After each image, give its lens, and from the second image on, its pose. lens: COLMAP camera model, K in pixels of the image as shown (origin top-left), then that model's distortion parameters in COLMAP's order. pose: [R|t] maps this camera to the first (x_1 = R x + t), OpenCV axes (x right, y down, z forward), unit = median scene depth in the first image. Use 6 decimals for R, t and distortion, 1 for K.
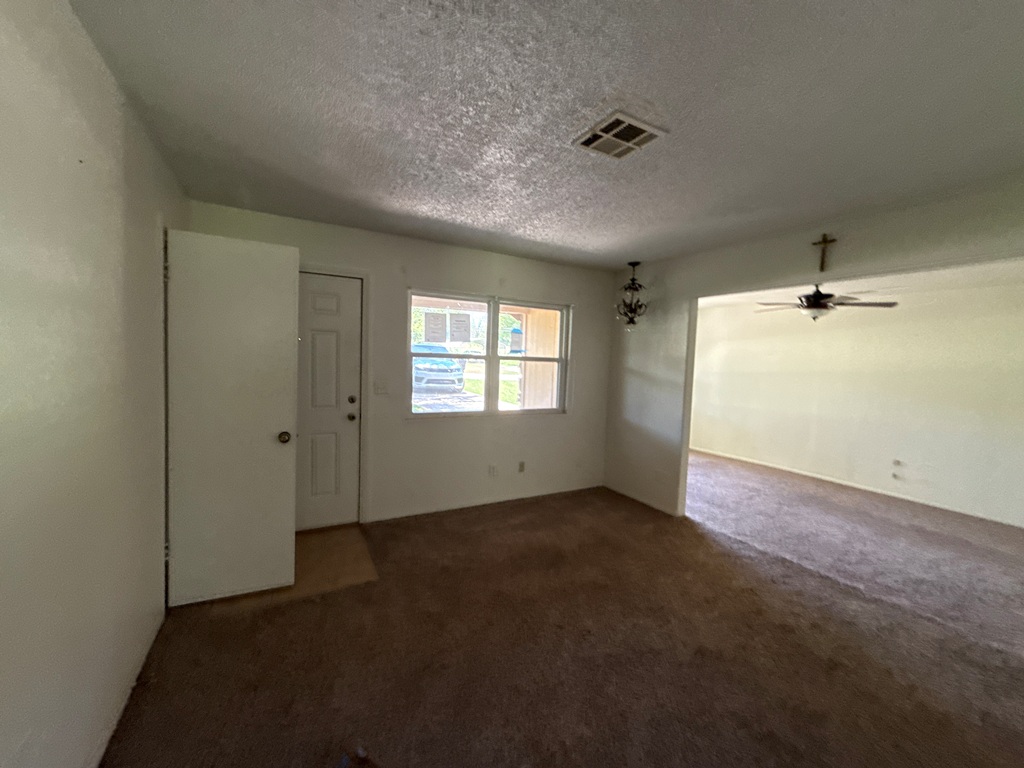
lens RADIAL K [[411.2, 0, 533.1], [0, 411.2, 362.7], [0, 0, 1]] dist [-0.000694, -0.000145]
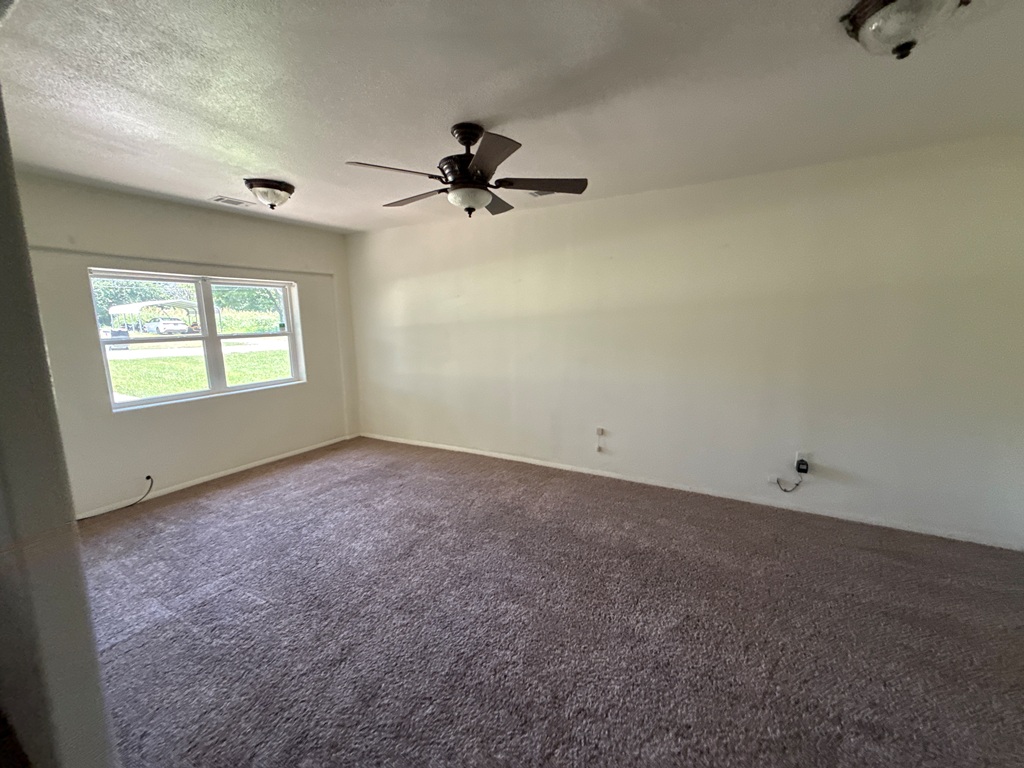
lens RADIAL K [[411.2, 0, 510.9], [0, 411.2, 384.9], [0, 0, 1]] dist [-0.000694, -0.000145]
pose [[0.864709, -0.125116, 0.486441, 0.436164], [0.062857, 0.987820, 0.142338, 0.031745], [-0.498325, -0.092505, 0.862041, 0.497962]]
